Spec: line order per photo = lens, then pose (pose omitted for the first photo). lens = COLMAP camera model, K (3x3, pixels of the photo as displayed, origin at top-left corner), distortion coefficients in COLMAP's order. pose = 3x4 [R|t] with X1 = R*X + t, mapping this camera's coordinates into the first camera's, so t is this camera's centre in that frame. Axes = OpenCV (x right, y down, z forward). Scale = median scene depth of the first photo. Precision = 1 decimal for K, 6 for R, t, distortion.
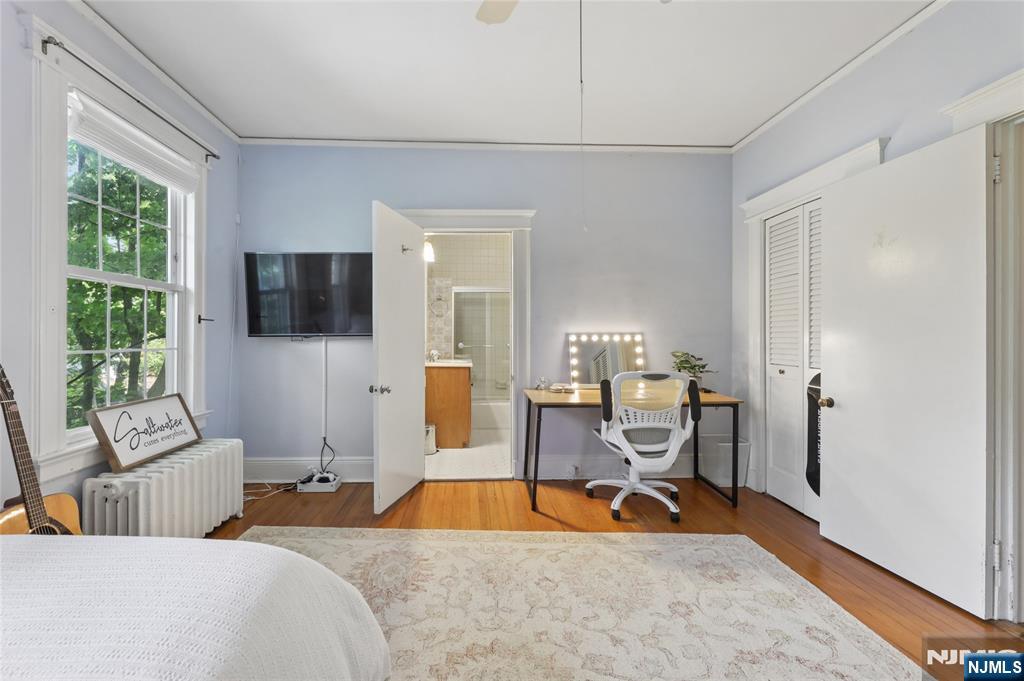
lens RADIAL K [[419.4, 0, 504.8], [0, 419.4, 336.7], [0, 0, 1]] dist [0.001130, -0.001415]
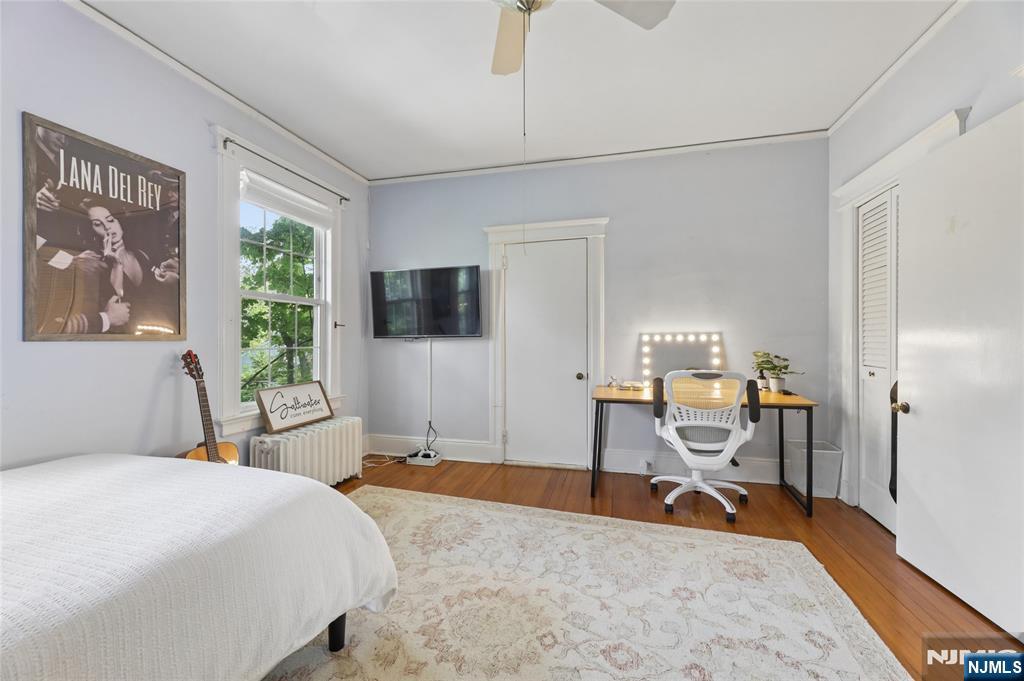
lens RADIAL K [[419.4, 0, 547.0], [0, 419.4, 338.0], [0, 0, 1]] dist [0.001130, -0.001415]
pose [[0.960380, -0.005170, -0.278644, 0.283801], [0.005161, 0.999986, -0.000766, 0.003346], [0.278645, -0.000702, 0.960394, -0.079777]]
